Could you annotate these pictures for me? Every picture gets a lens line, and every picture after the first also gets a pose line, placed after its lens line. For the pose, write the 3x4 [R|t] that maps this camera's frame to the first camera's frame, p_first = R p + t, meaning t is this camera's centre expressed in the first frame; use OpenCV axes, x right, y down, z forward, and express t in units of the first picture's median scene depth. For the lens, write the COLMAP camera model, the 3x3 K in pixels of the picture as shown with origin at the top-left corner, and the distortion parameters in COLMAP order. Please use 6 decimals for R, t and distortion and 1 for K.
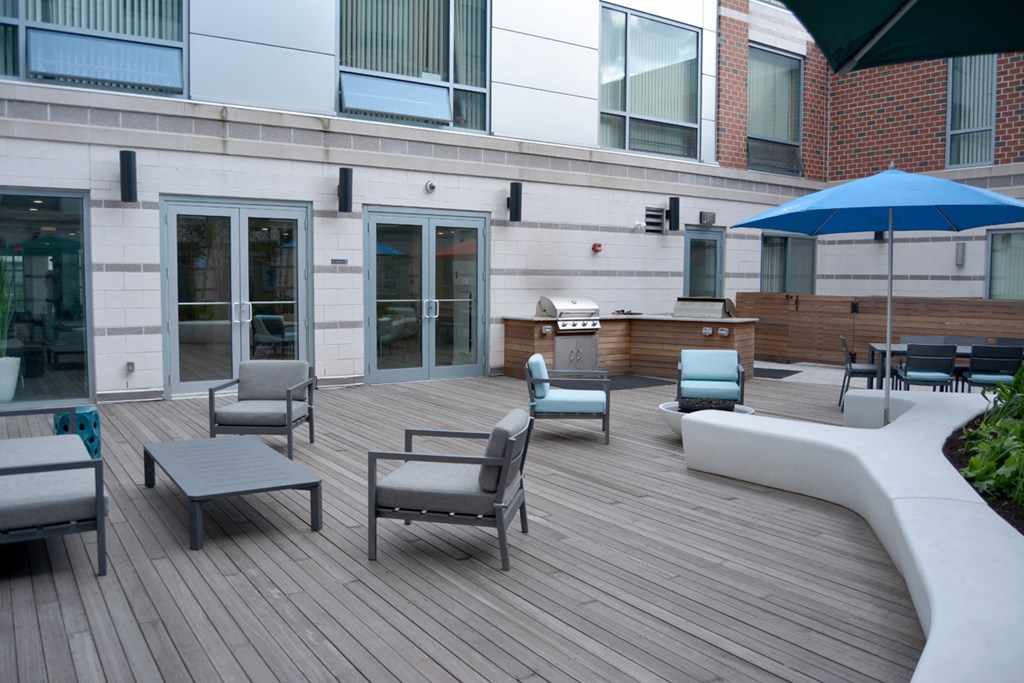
lens RADIAL K [[783.9, 0, 512.0], [0, 783.9, 341.5], [0, 0, 1]] dist [-0.006220, -0.001710]
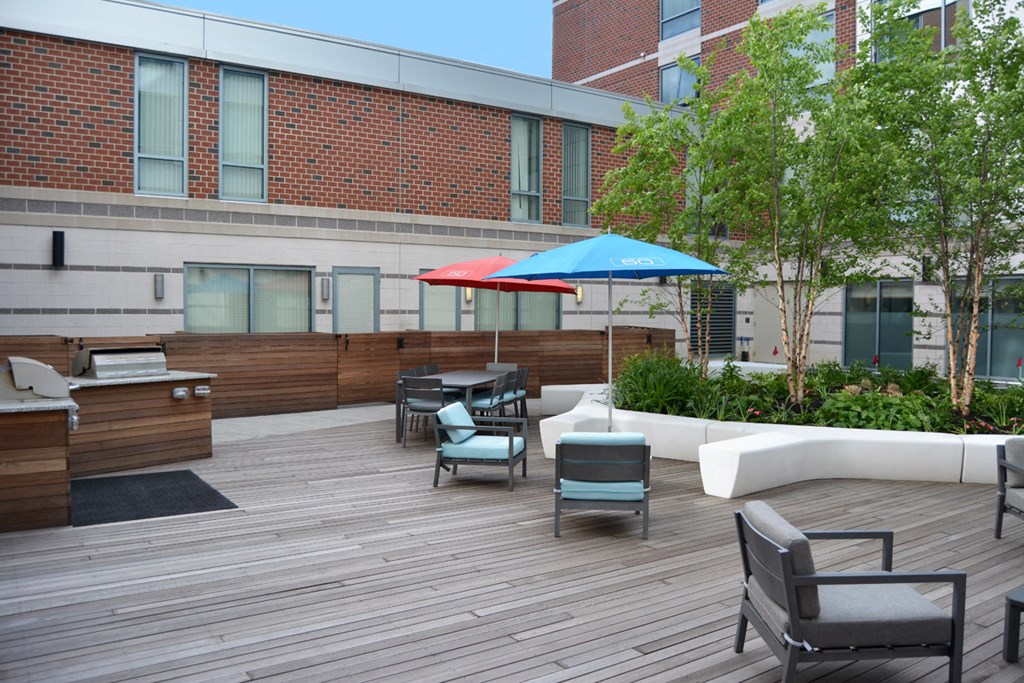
lens RADIAL K [[799.8, 0, 517.0], [0, 799.8, 345.0], [0, 0, 1]] dist [-0.098505, 0.039949]
pose [[0.001408, -0.049219, 0.998787, -0.387339], [0.081397, 0.995479, 0.048941, -0.054843], [-0.996681, 0.081230, 0.005408, 0.596198]]
